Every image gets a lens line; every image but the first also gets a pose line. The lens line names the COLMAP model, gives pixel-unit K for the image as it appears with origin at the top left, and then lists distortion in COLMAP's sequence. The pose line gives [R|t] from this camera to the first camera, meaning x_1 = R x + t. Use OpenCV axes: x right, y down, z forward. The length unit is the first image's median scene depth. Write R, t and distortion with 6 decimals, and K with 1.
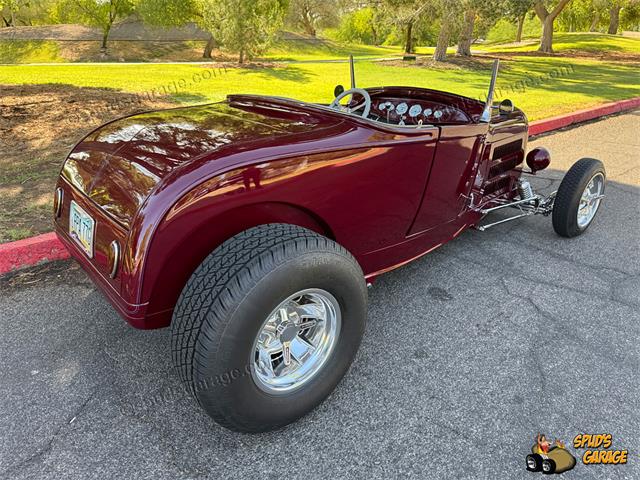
lens RADIAL K [[474.6, 0, 316.1], [0, 474.6, 240.0], [0, 0, 1]] dist [0.015550, -0.020096]
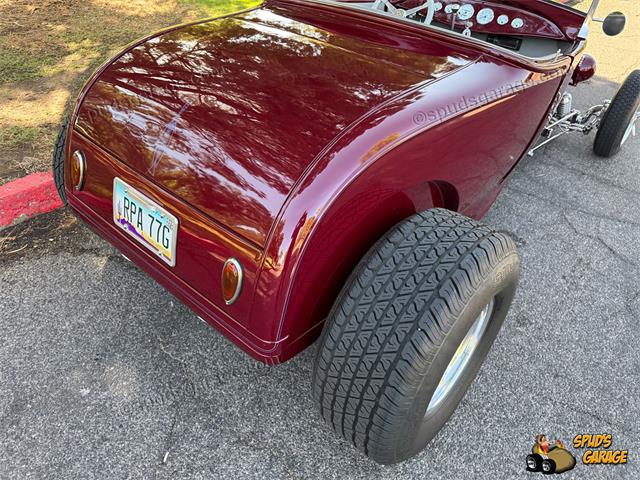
lens RADIAL K [[474.6, 0, 323.1], [0, 474.6, 241.7], [0, 0, 1]] dist [0.015550, -0.020096]
pose [[0.985165, -0.062721, 0.159736, -0.240051], [0.020646, 0.967374, 0.252511, -0.118543], [-0.170362, -0.245467, 0.954318, 0.184758]]
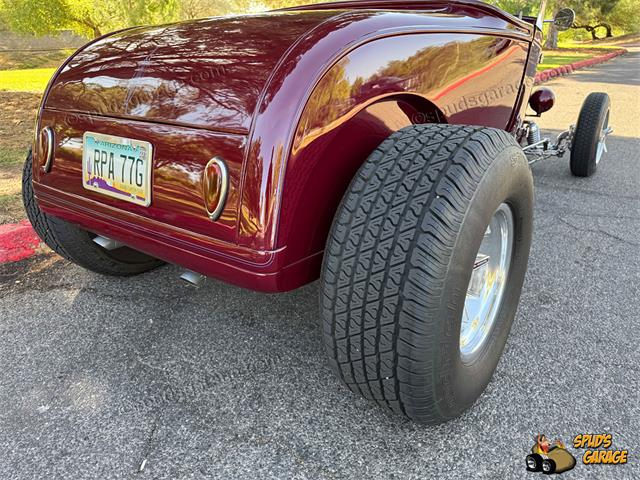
lens RADIAL K [[474.6, 0, 322.8], [0, 474.6, 235.5], [0, 0, 1]] dist [0.015550, -0.020096]
pose [[0.970472, -0.115921, 0.211532, -0.256514], [0.121488, 0.992501, -0.013468, 0.077155], [-0.208385, 0.038769, 0.977278, 0.218748]]
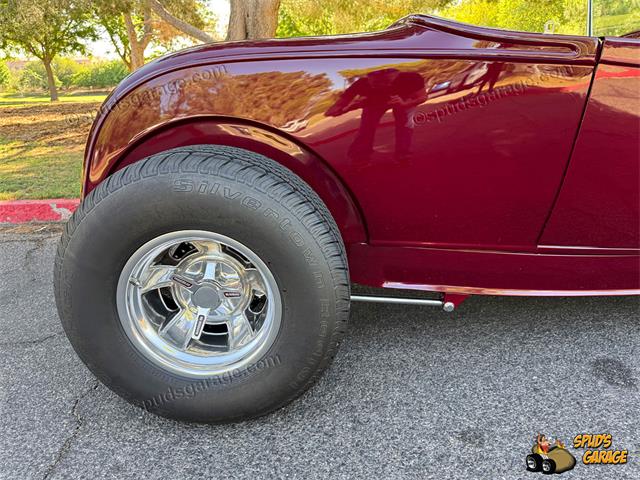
lens RADIAL K [[474.6, 0, 318.7], [0, 474.6, 244.6], [0, 0, 1]] dist [0.015550, -0.020096]
pose [[0.751897, 0.208480, -0.625449, 0.316061], [-0.244103, 0.969296, 0.029641, 0.037045], [0.612425, 0.130387, 0.779702, 0.337357]]
